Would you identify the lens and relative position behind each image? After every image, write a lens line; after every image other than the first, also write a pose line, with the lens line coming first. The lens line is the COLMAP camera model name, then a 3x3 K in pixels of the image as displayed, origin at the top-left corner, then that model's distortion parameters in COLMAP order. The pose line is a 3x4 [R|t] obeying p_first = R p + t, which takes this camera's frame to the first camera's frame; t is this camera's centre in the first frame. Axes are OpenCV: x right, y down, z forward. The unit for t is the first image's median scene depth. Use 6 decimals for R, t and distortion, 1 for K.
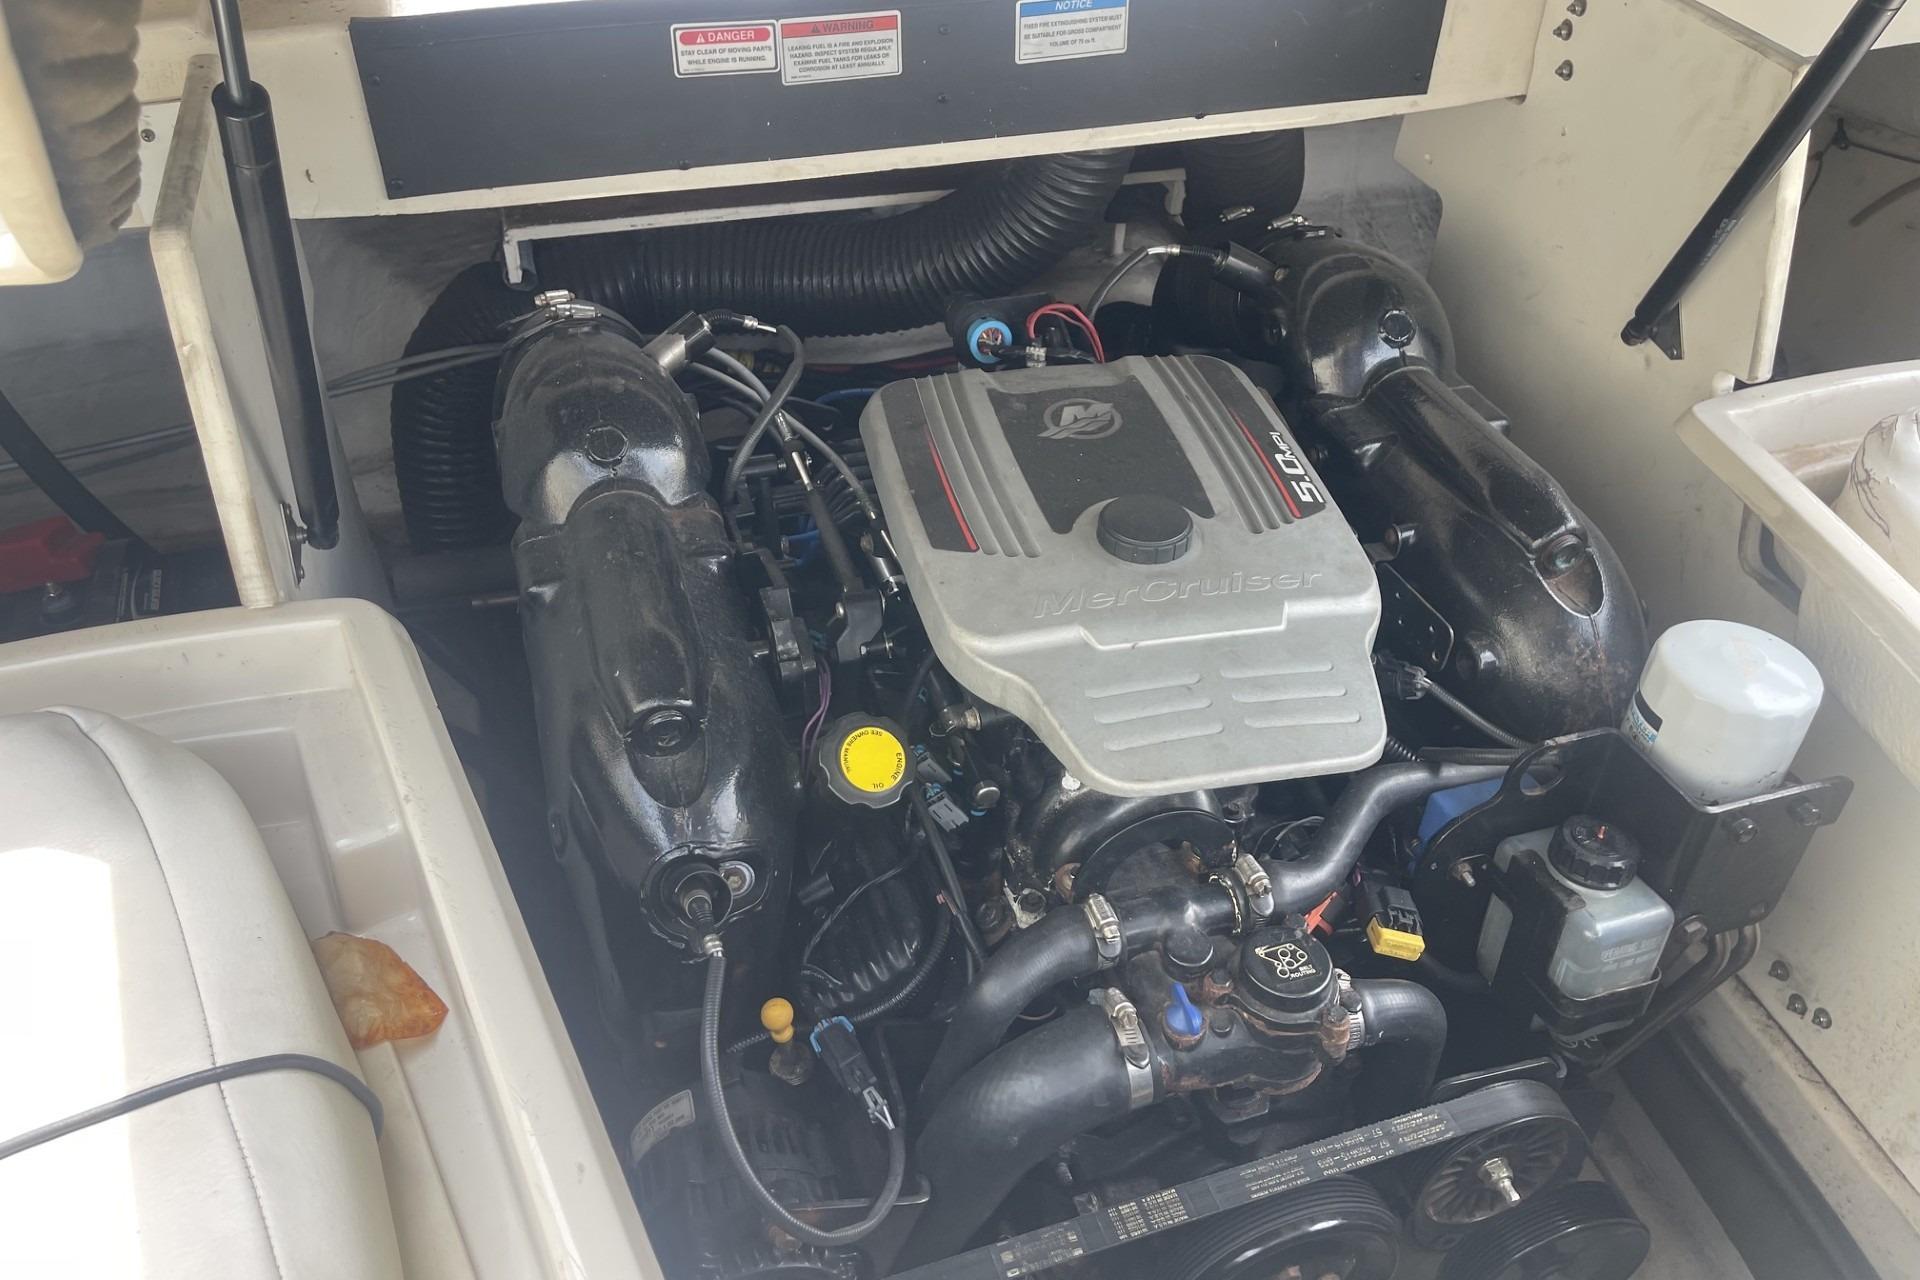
lens RADIAL K [[1465.8, 0, 972.5], [0, 1465.8, 645.7], [0, 0, 1]] dist [0.068221, -0.087023]
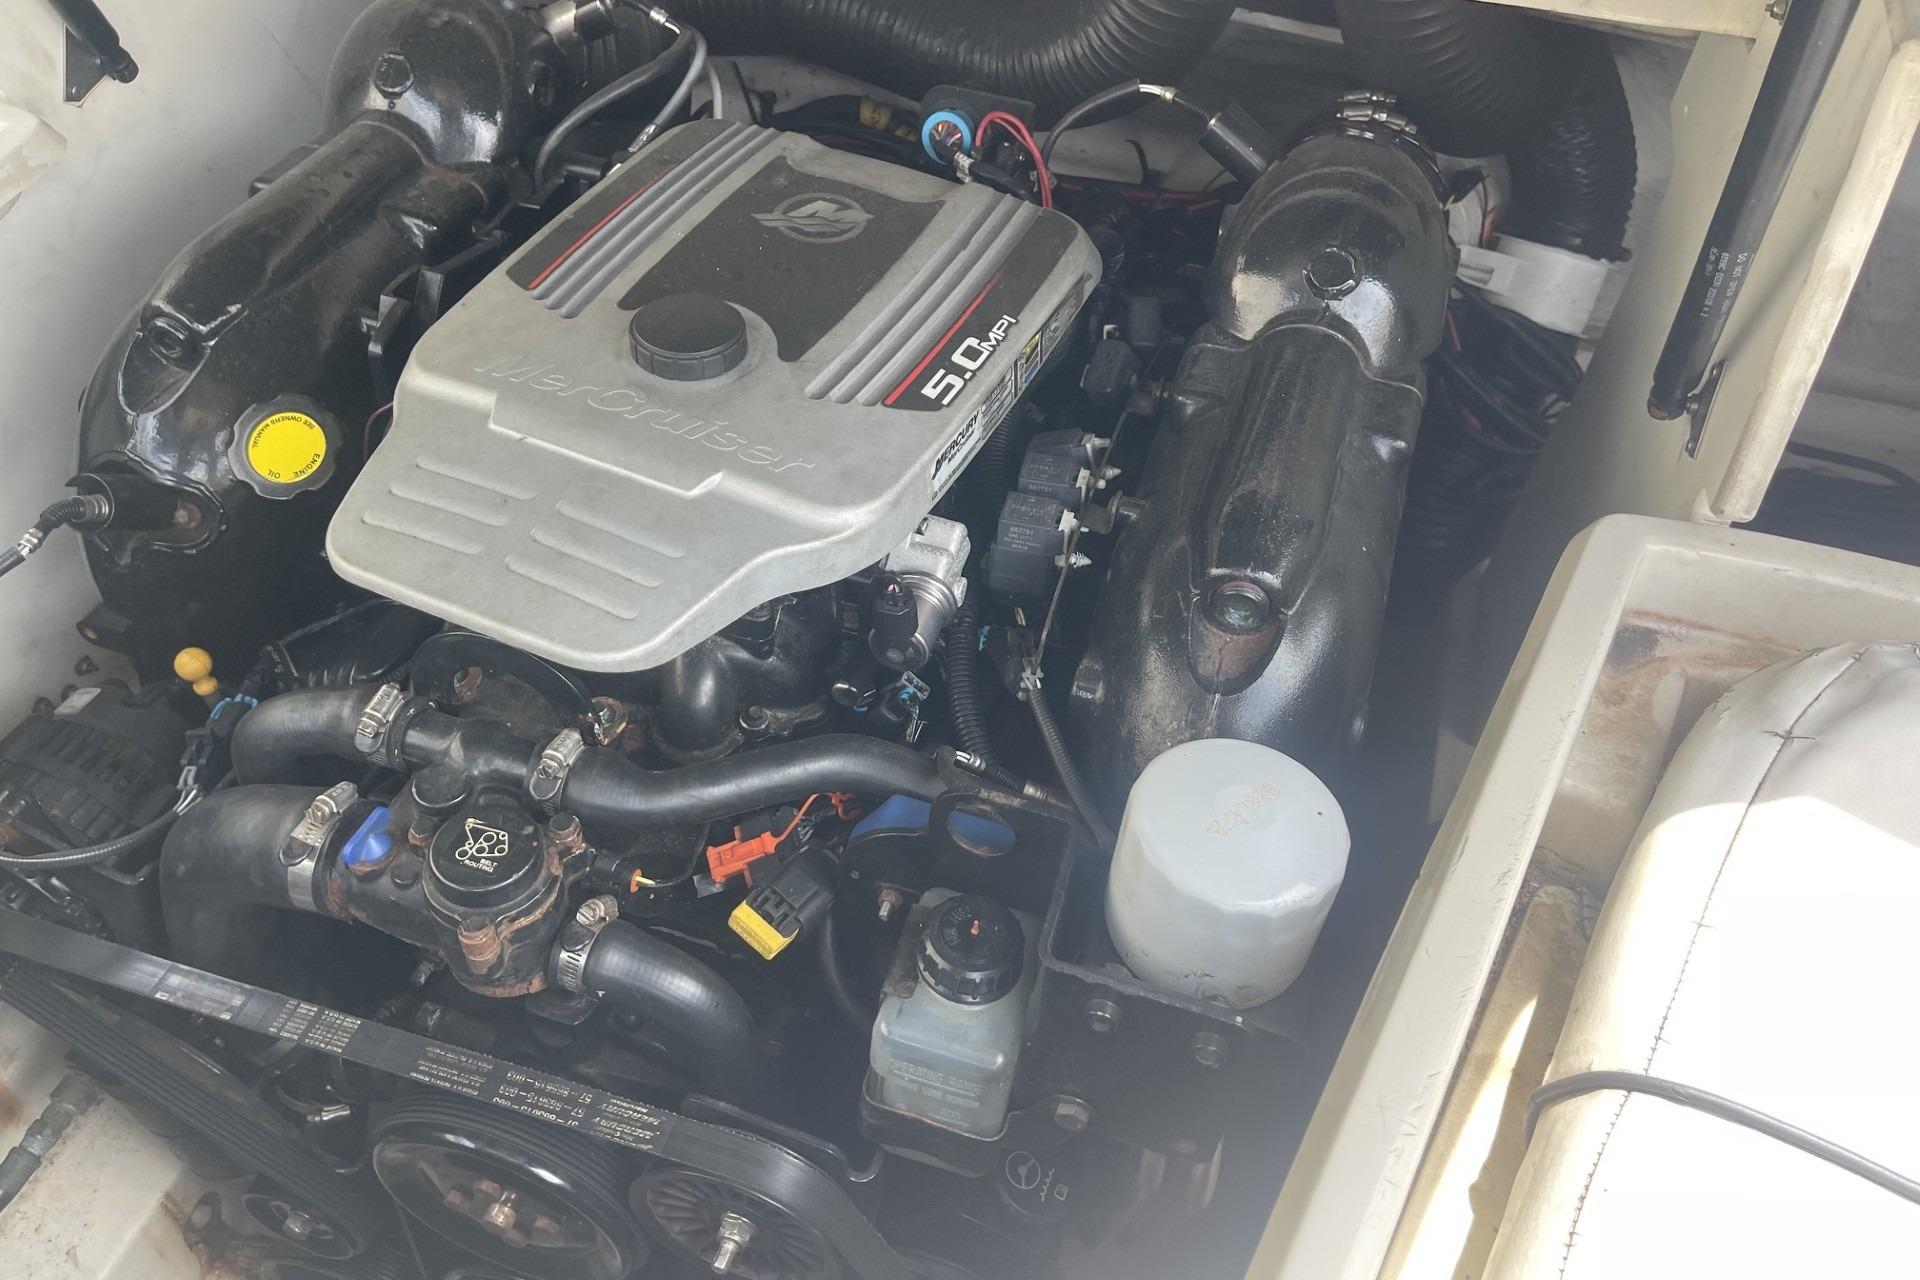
lens RADIAL K [[1536.3, 0, 960.1], [0, 1536.3, 619.1], [0, 0, 1]] dist [0.001583, -0.002999]
pose [[0.825112, 0.429600, -0.366925, 0.628492], [-0.399395, 0.902888, 0.158983, -0.135067], [0.399592, 0.015369, 0.916564, 0.270876]]
